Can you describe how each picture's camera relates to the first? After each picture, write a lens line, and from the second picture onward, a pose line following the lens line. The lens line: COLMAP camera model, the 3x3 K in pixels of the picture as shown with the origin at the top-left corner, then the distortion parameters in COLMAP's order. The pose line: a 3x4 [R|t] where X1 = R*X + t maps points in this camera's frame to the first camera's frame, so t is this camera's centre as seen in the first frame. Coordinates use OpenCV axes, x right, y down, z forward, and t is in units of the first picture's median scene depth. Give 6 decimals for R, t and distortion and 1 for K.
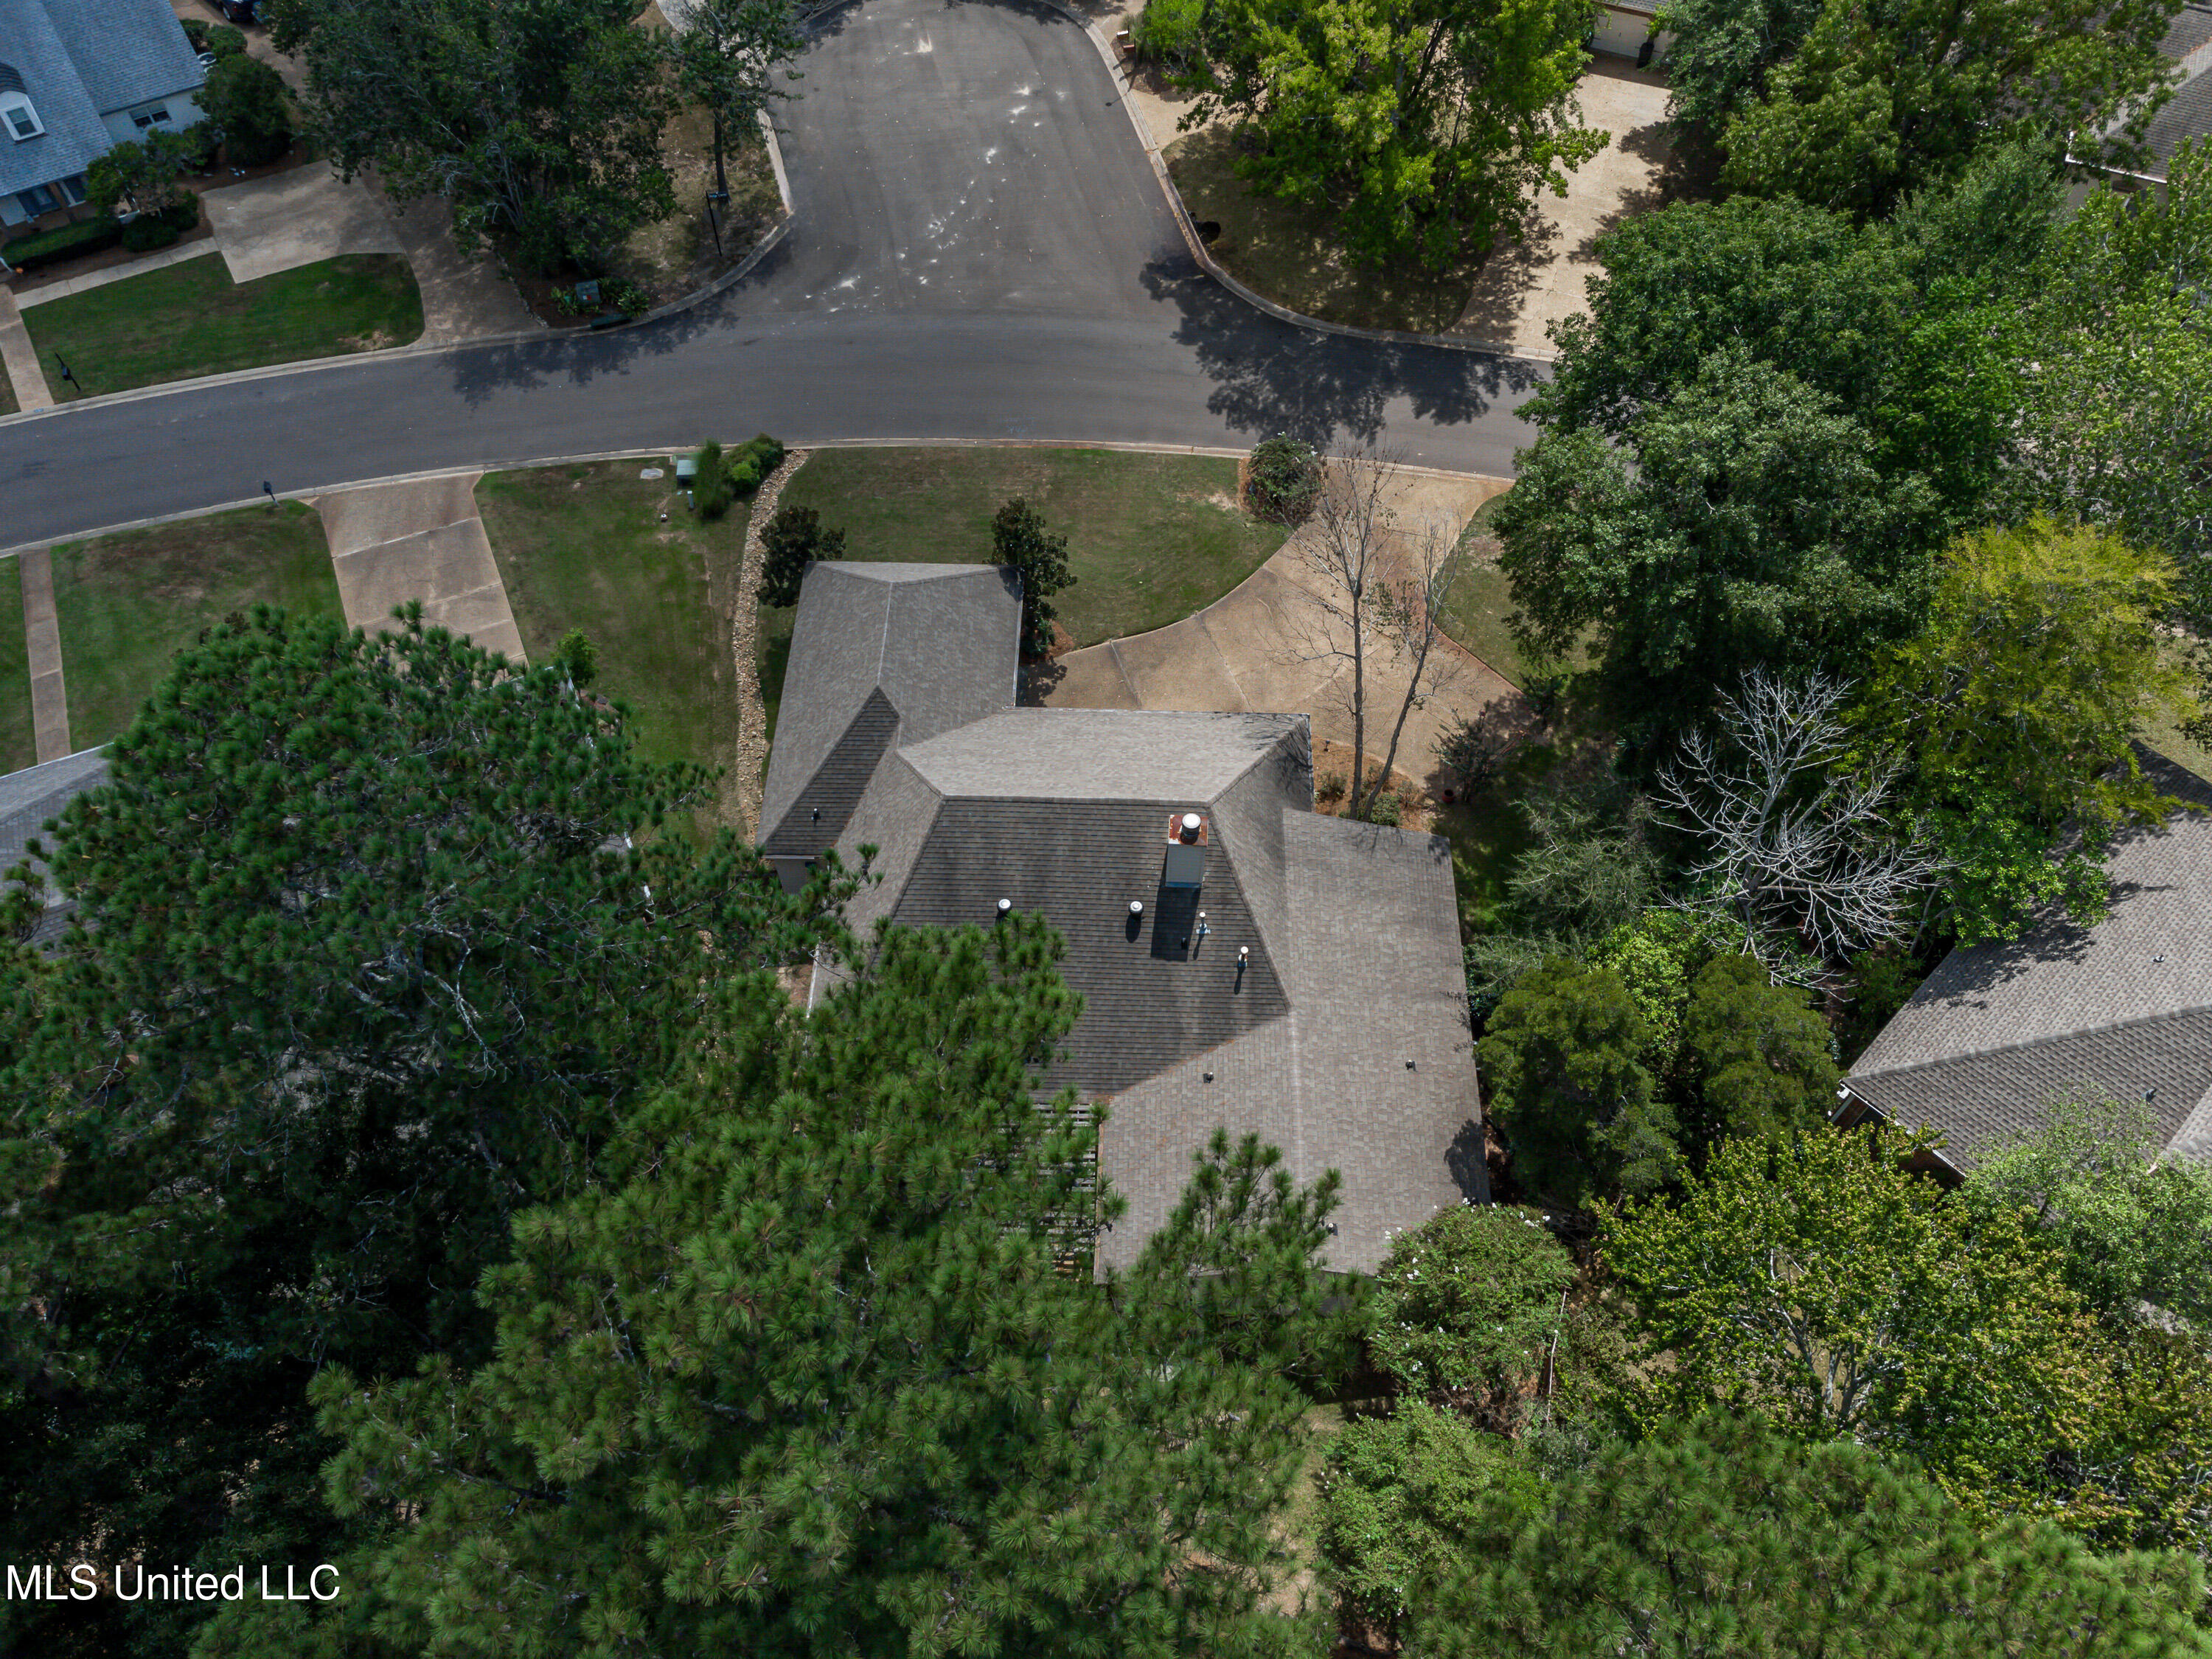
lens RADIAL K [[1651.0, 0, 1105.8], [0, 1651.0, 837.1], [0, 0, 1]] dist [0.002885, 0.017530]
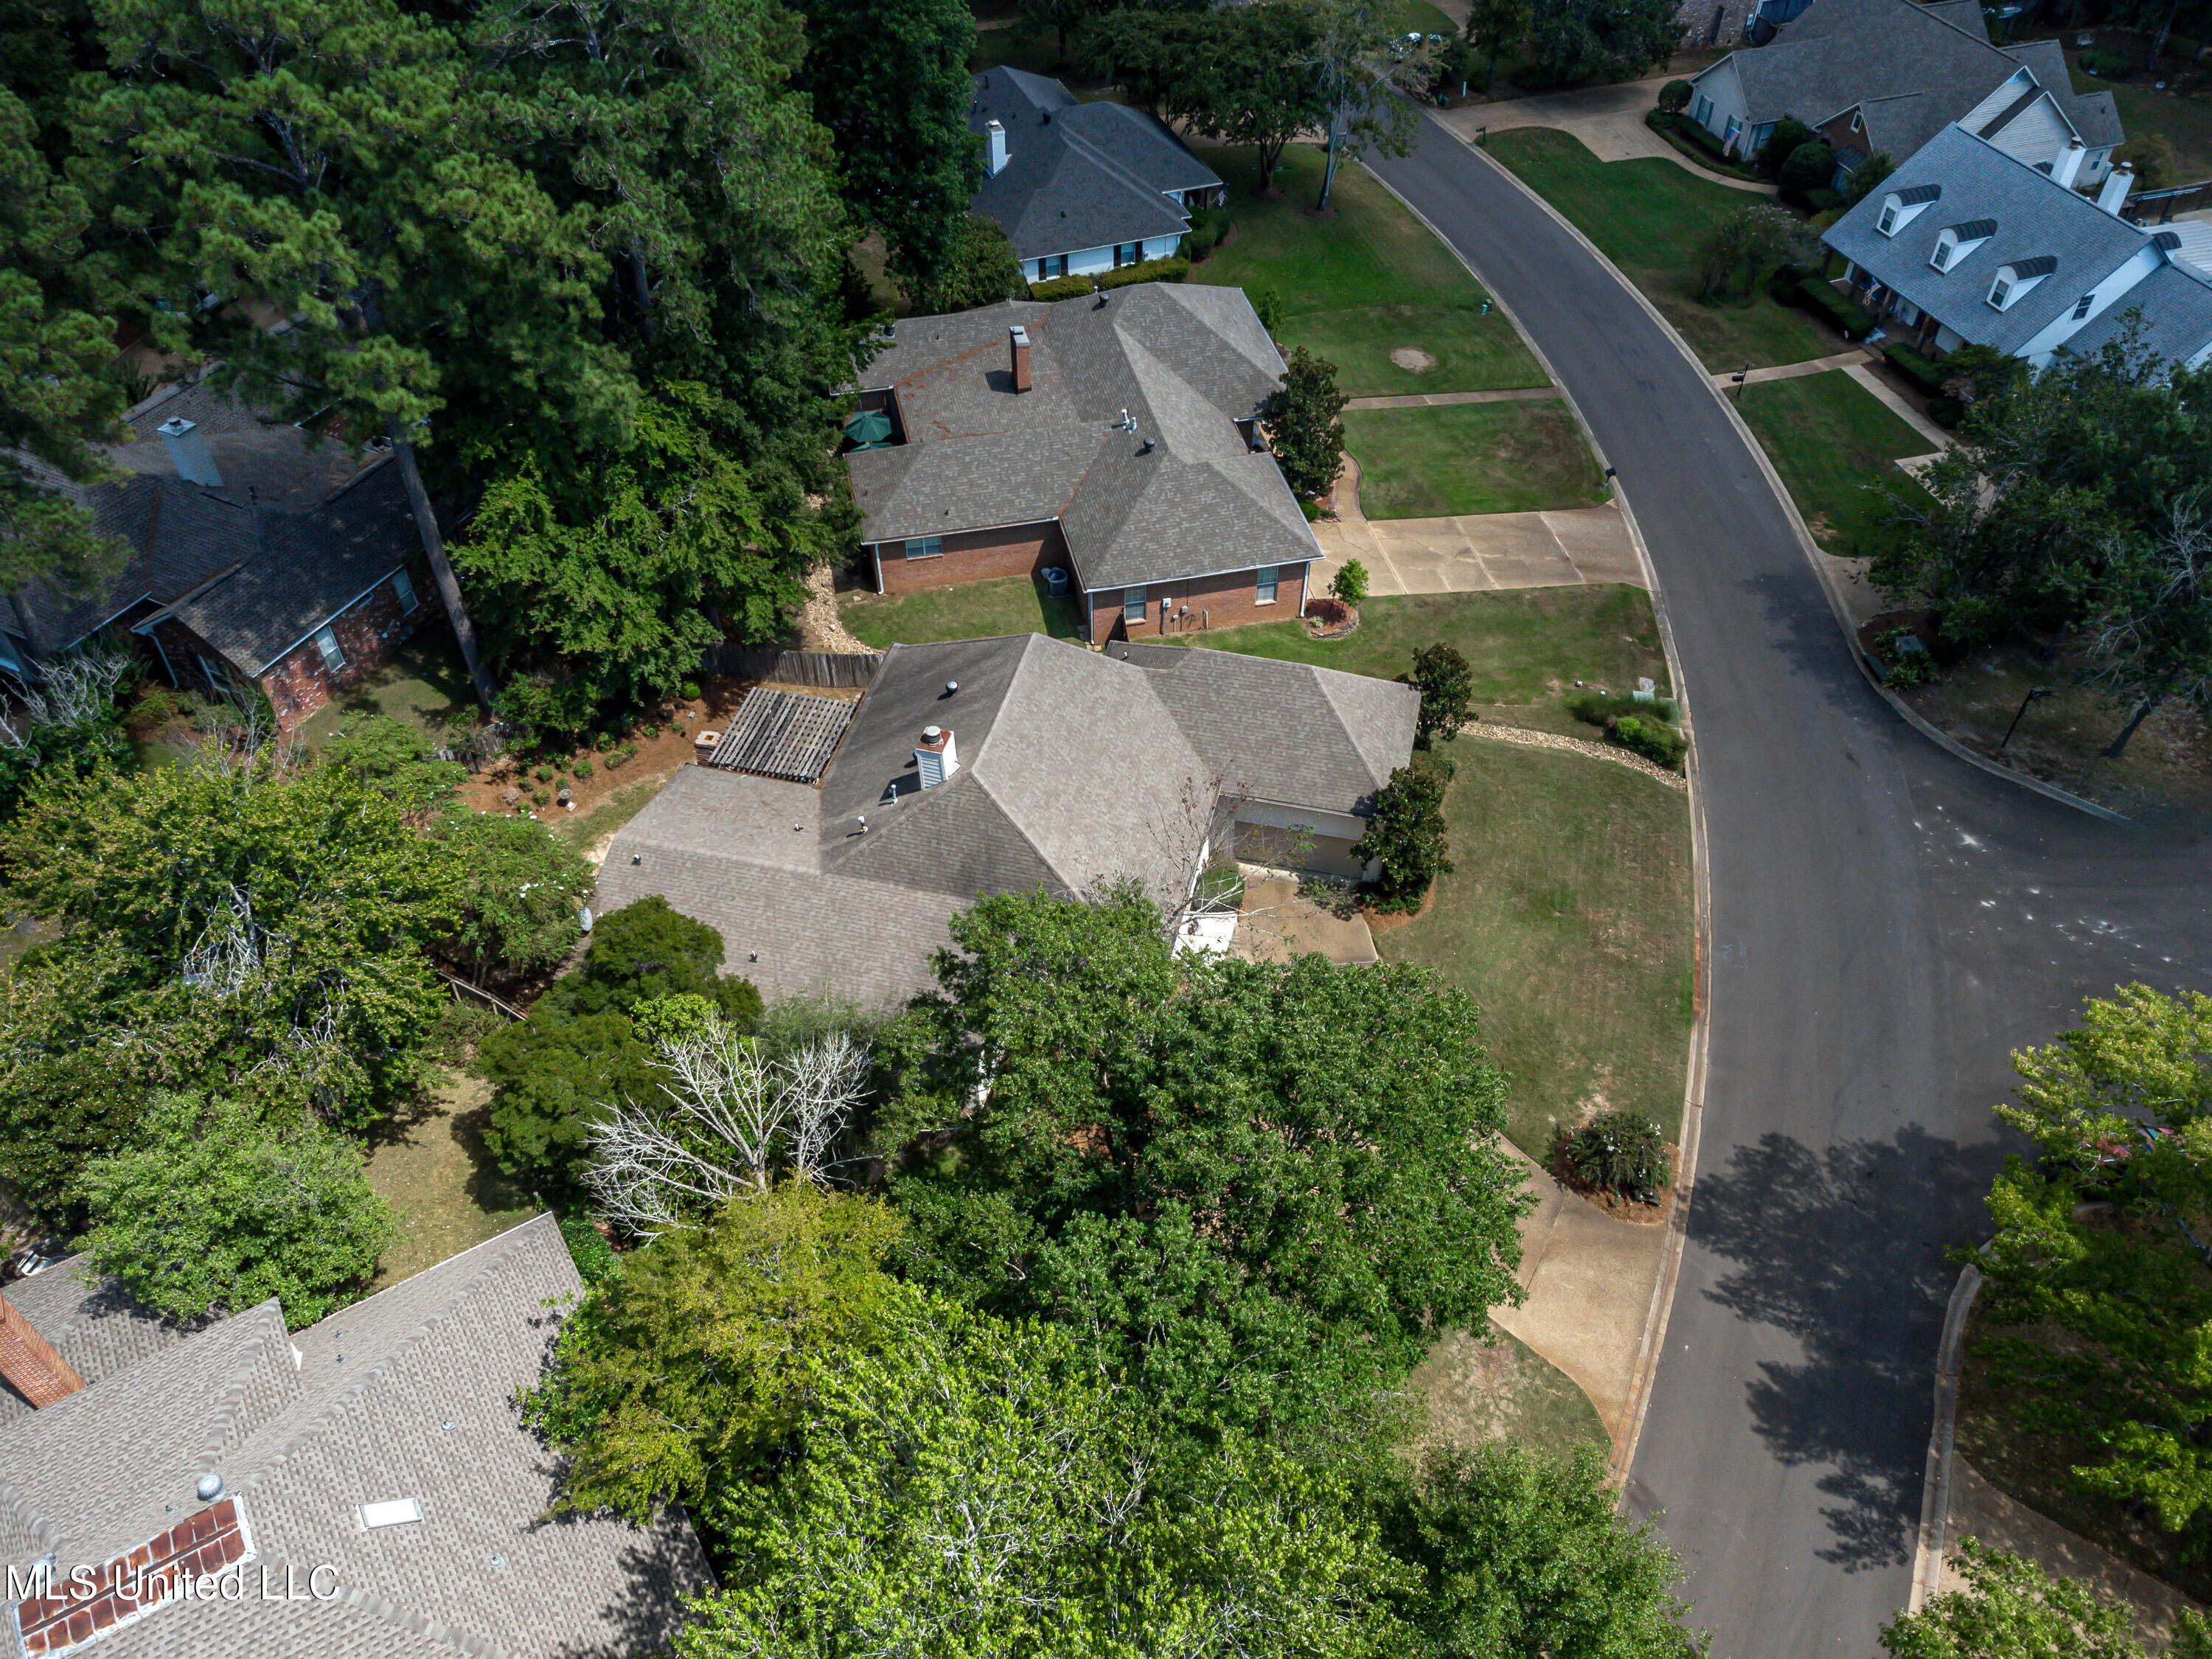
lens RADIAL K [[1651.0, 0, 1105.8], [0, 1651.0, 837.1], [0, 0, 1]] dist [0.002885, 0.017530]
pose [[-0.215327, 0.700768, -0.680117, 0.582438], [-0.799933, 0.272899, 0.534446, -0.476242], [0.560126, 0.659129, 0.501805, 0.333881]]
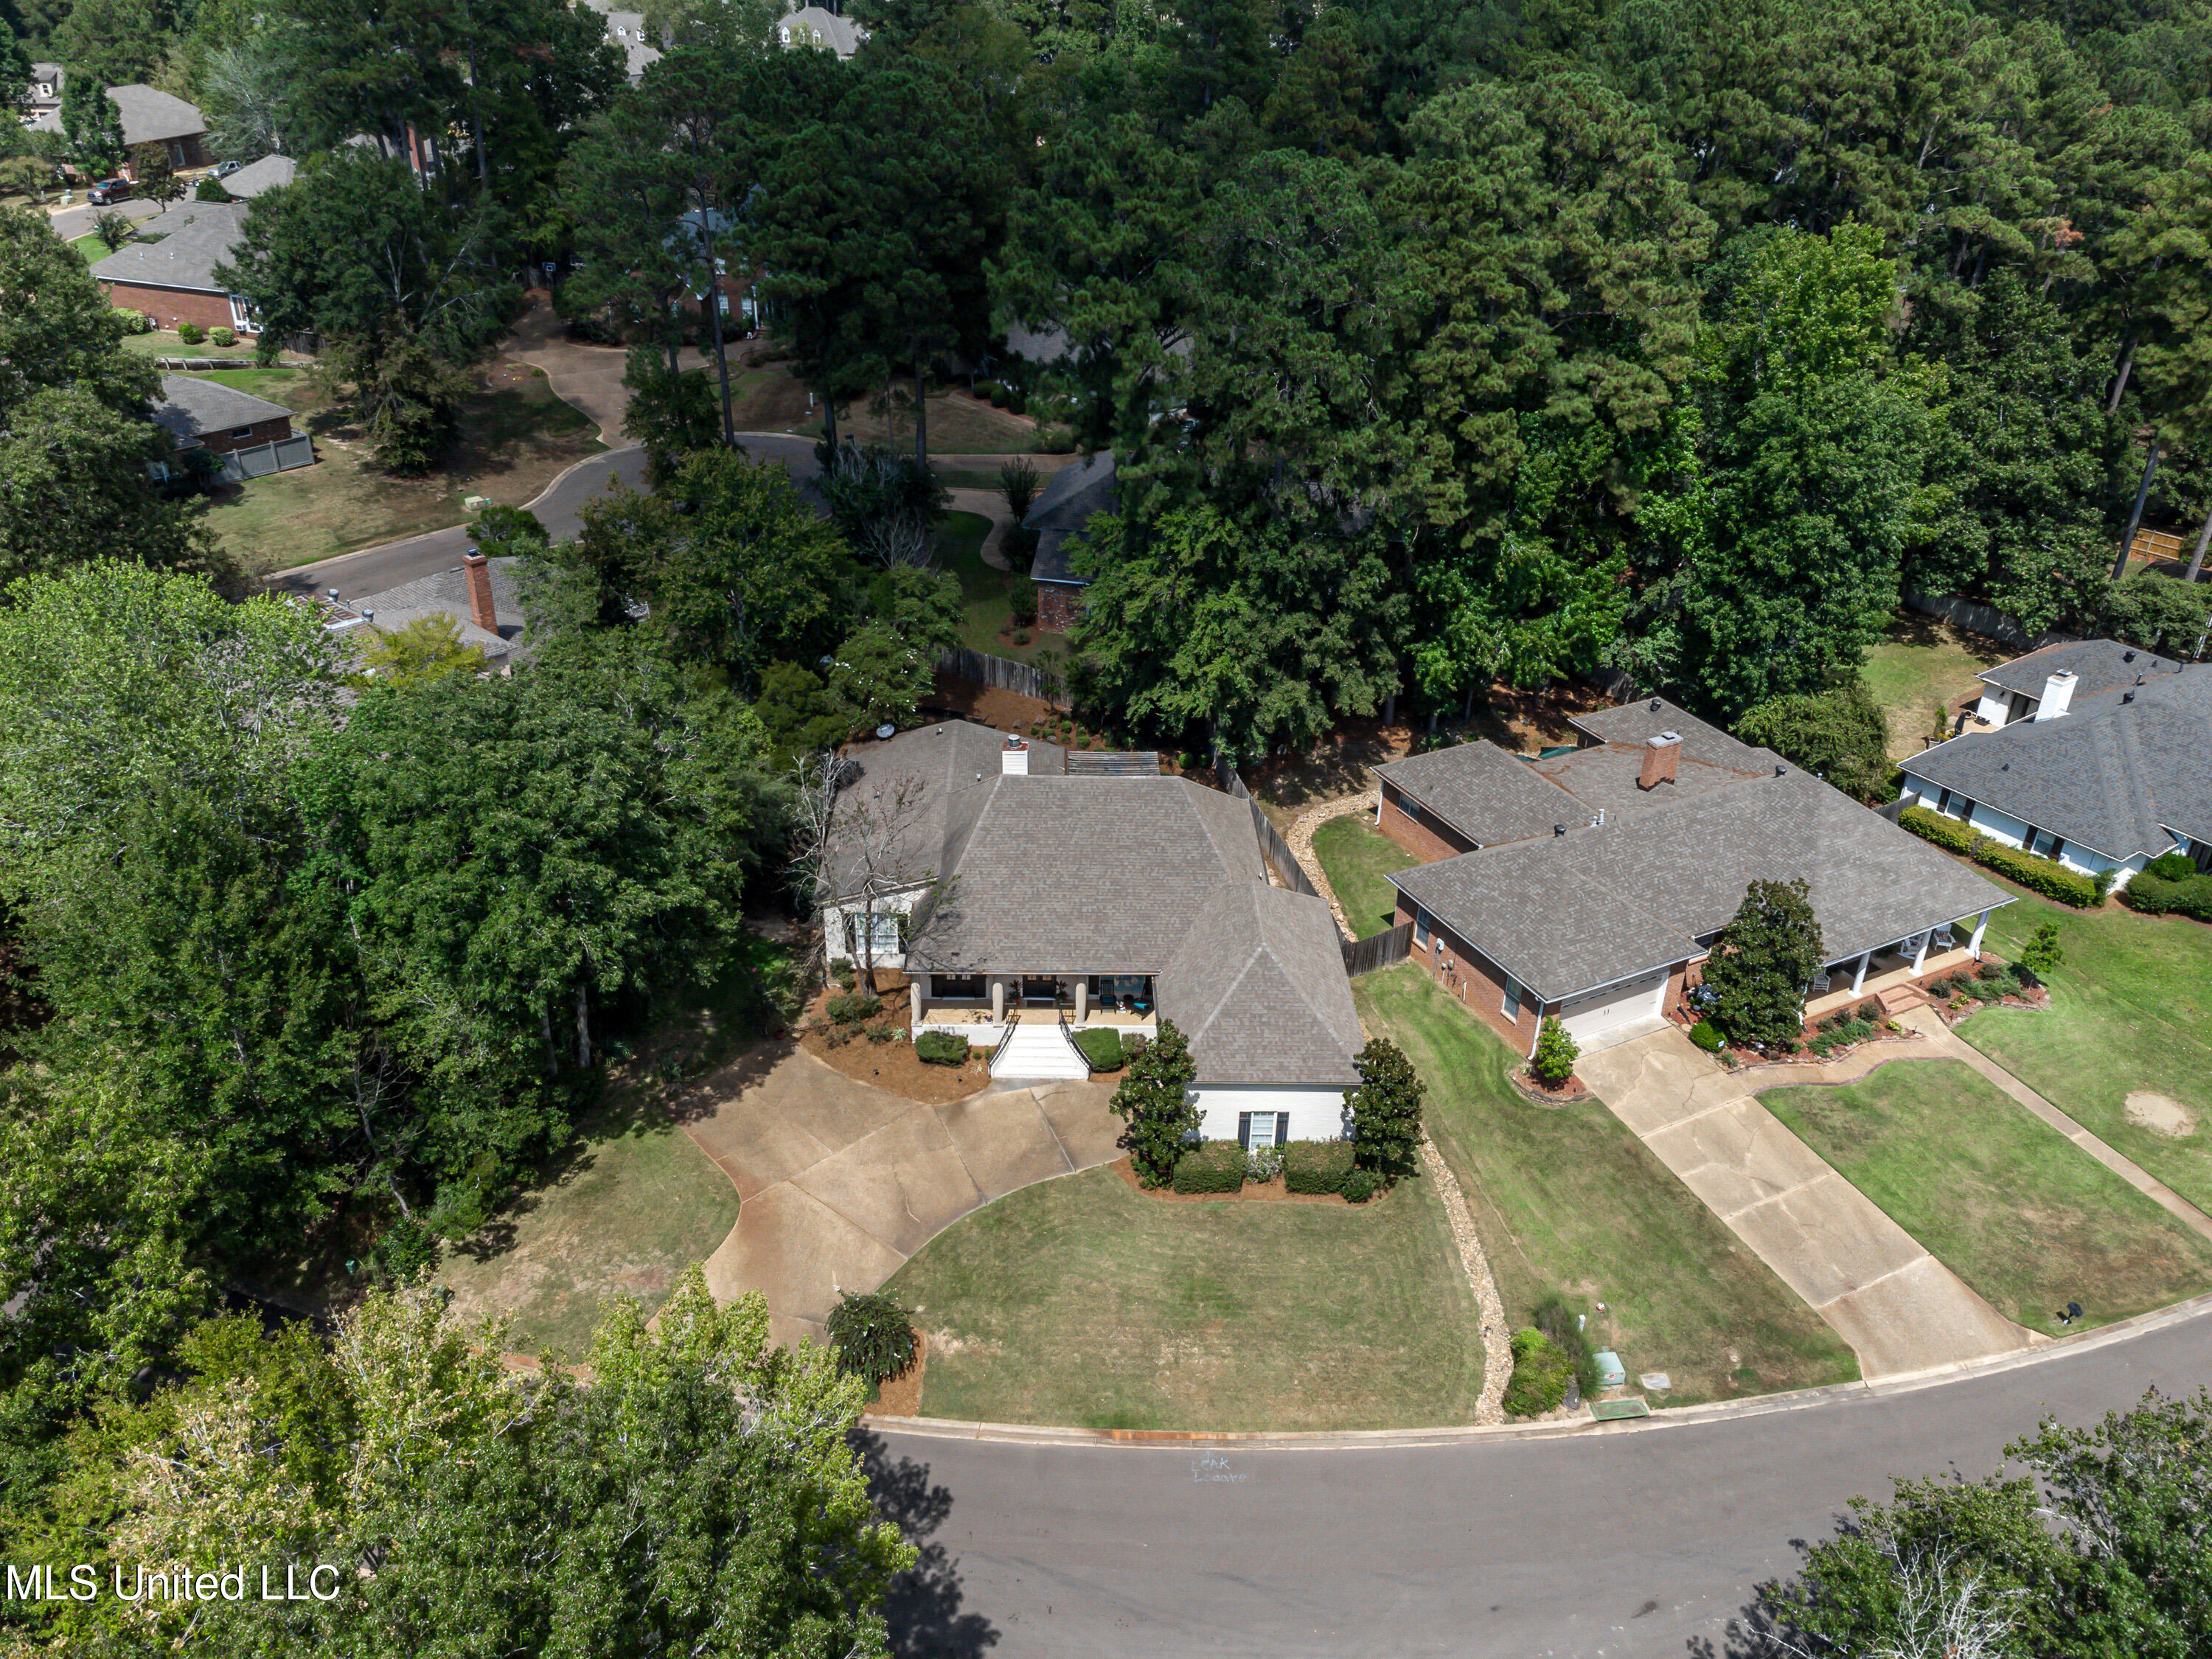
lens RADIAL K [[1729.2, 0, 1106.0], [0, 1729.2, 829.5], [0, 0, 1]] dist [-0.002194, 0.039445]
pose [[-0.998550, 0.005682, -0.053531, 0.034926], [-0.052848, 0.085742, 0.994915, -1.051331], [0.010243, 0.996301, -0.085317, 0.792364]]
